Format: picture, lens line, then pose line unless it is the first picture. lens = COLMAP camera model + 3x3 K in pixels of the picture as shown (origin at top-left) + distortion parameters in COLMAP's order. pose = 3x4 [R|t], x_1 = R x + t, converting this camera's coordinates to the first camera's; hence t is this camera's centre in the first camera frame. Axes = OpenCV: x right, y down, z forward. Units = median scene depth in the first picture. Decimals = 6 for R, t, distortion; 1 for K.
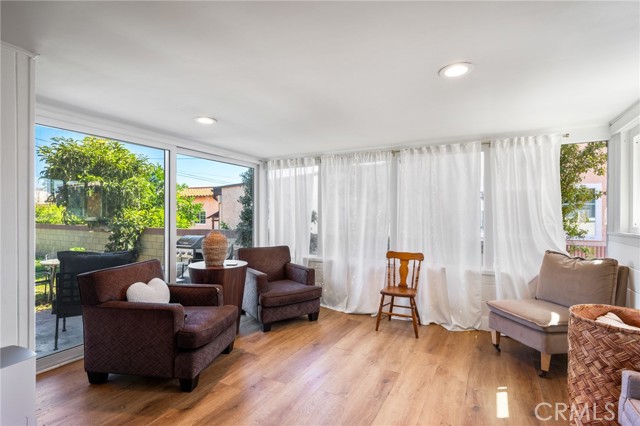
lens RADIAL K [[307.7, 0, 324.0], [0, 307.7, 214.0], [0, 0, 1]] dist [-0.001117, -0.001022]
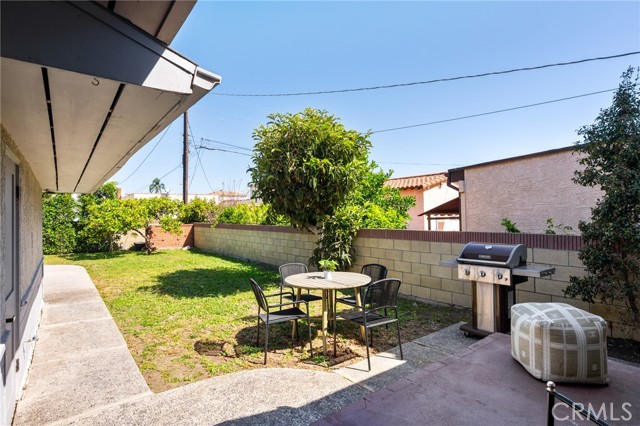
lens RADIAL K [[327.9, 0, 319.9], [0, 327.9, 209.6], [0, 0, 1]] dist [-0.001043, -0.000632]
pose [[0.913902, -0.023770, -0.405239, -0.364649], [0.020057, 0.999709, -0.013408, 0.006749], [0.405439, 0.004126, 0.914113, 0.243314]]
